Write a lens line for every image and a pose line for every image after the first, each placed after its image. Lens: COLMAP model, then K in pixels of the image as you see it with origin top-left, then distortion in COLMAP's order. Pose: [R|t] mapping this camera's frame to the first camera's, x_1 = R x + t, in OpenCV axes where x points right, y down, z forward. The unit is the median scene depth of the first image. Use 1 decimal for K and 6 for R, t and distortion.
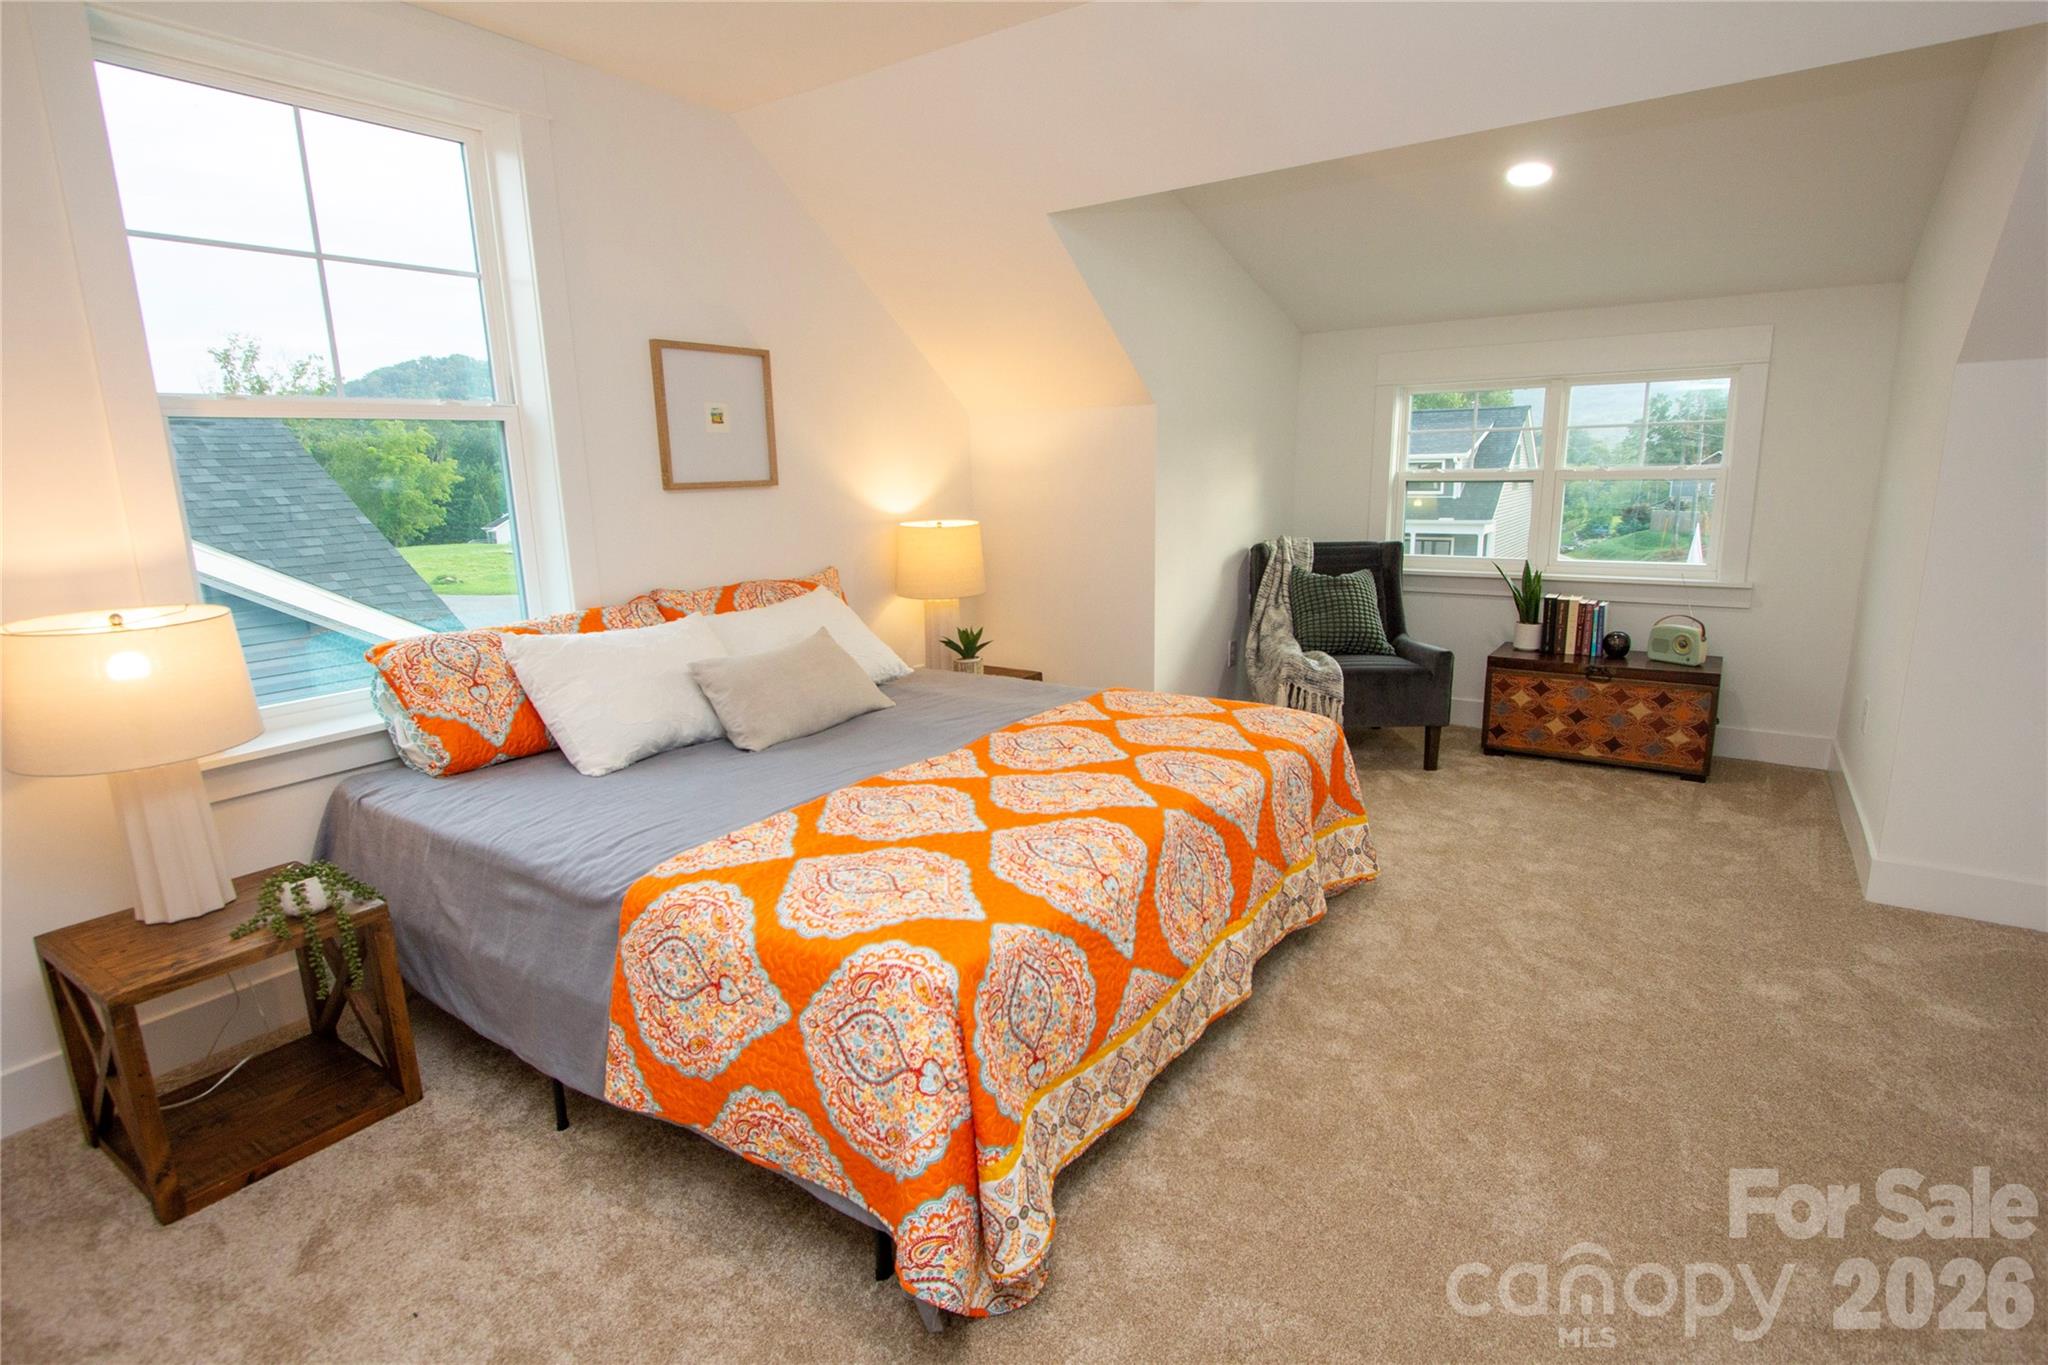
lens RADIAL K [[985.7, 0, 1004.7], [0, 985.7, 674.2], [0, 0, 1]] dist [0.019327, 0.000210]
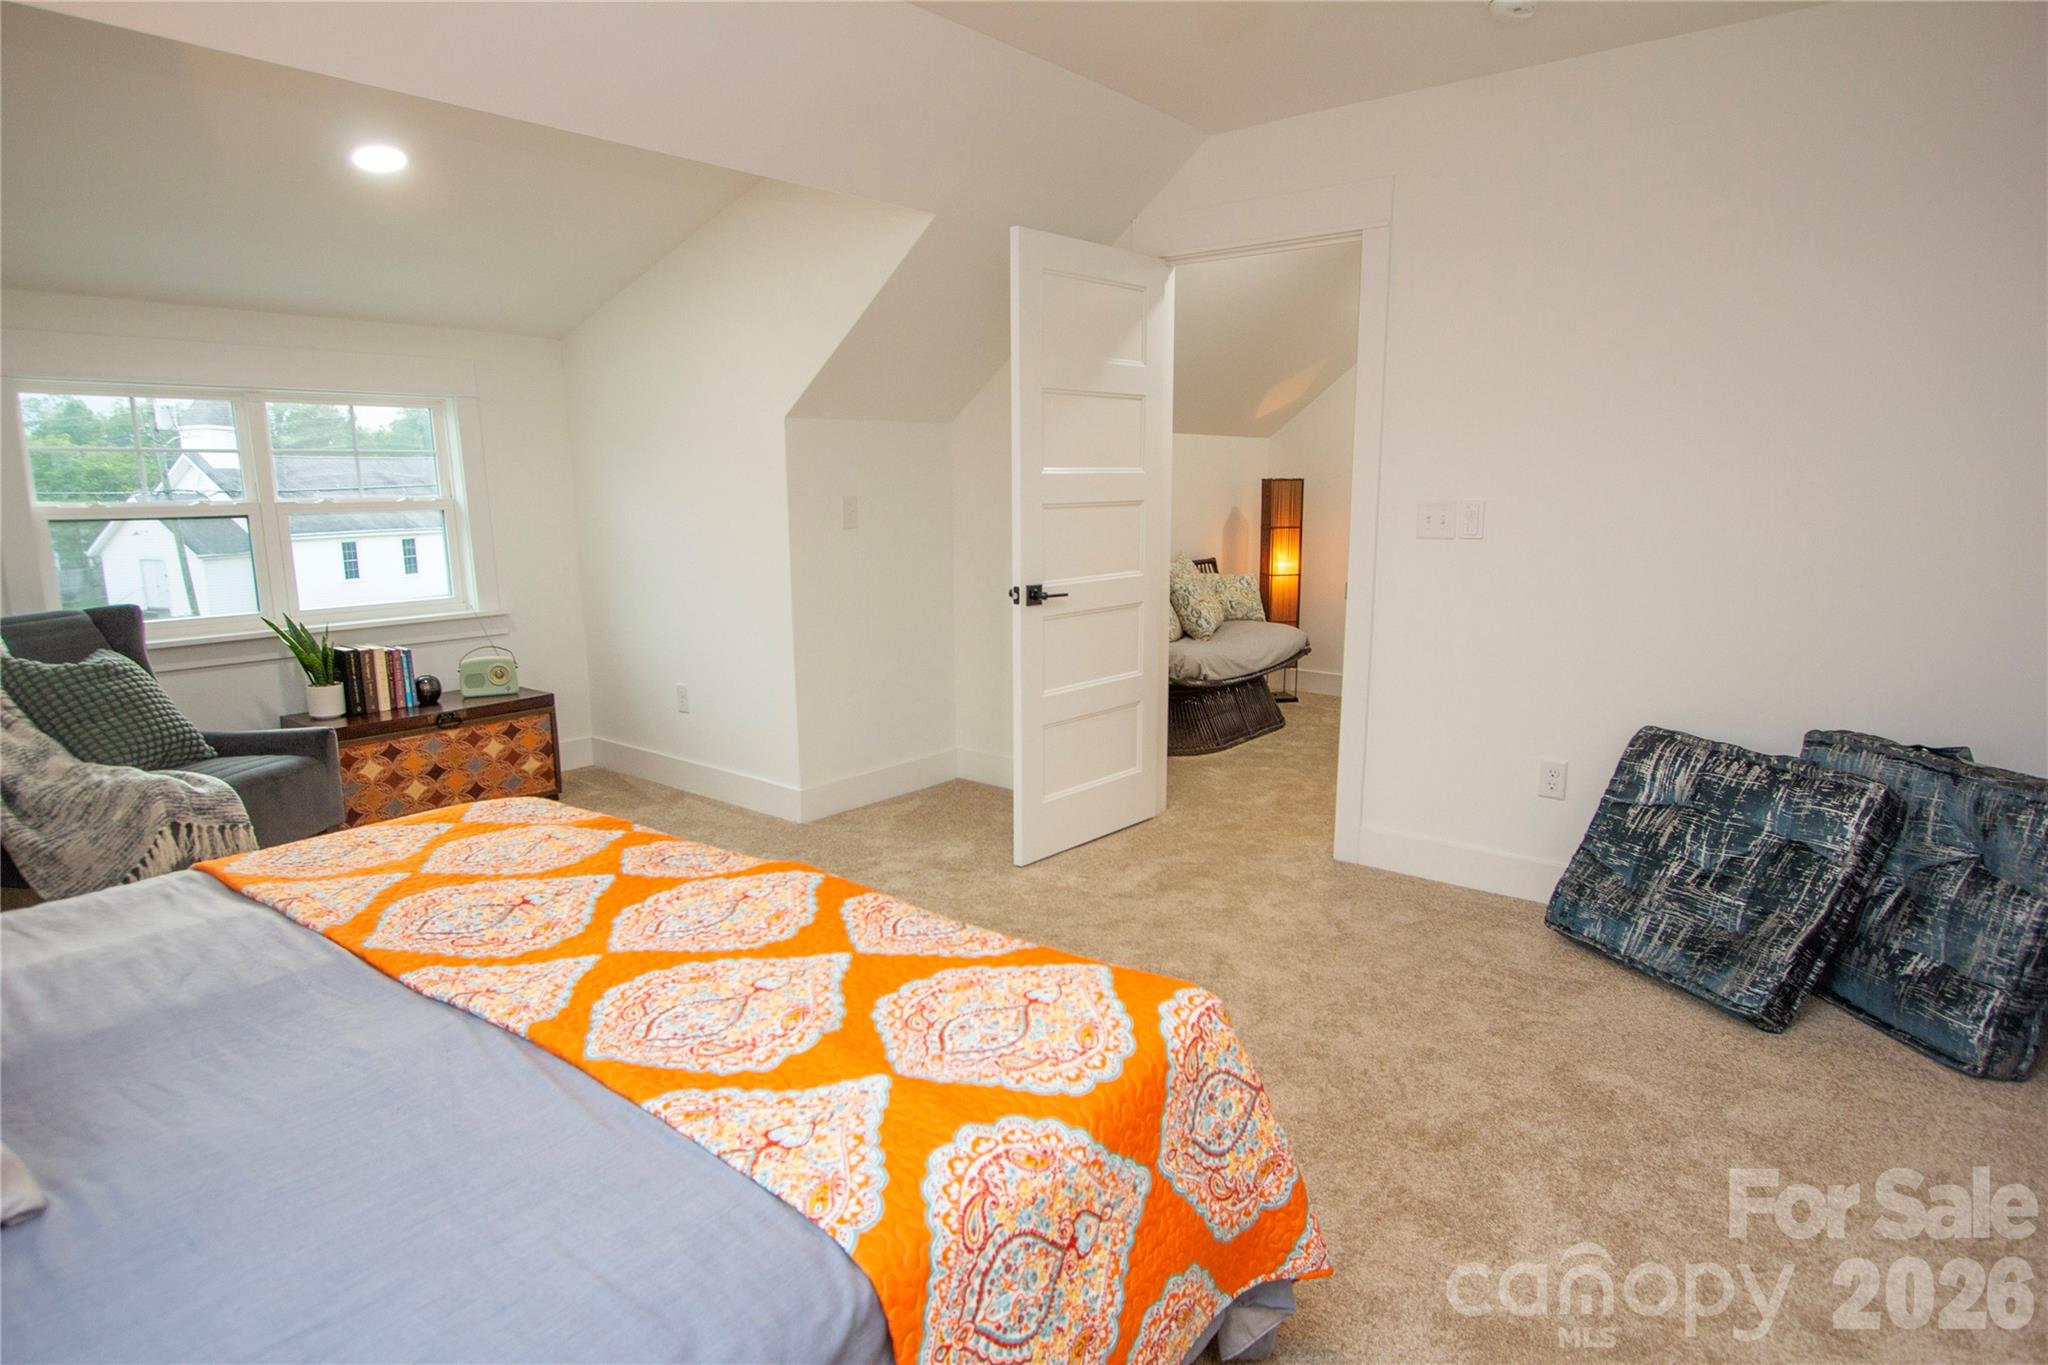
lens RADIAL K [[1174.9, 0, 1018.5], [0, 1174.9, 686.5], [0, 0, 1]] dist [-0.022965, -0.001596]
pose [[0.082393, -0.152979, 0.984789, -0.441394], [0.214002, 0.967814, 0.132438, -0.065096], [-0.973352, 0.199835, 0.112479, 0.389778]]
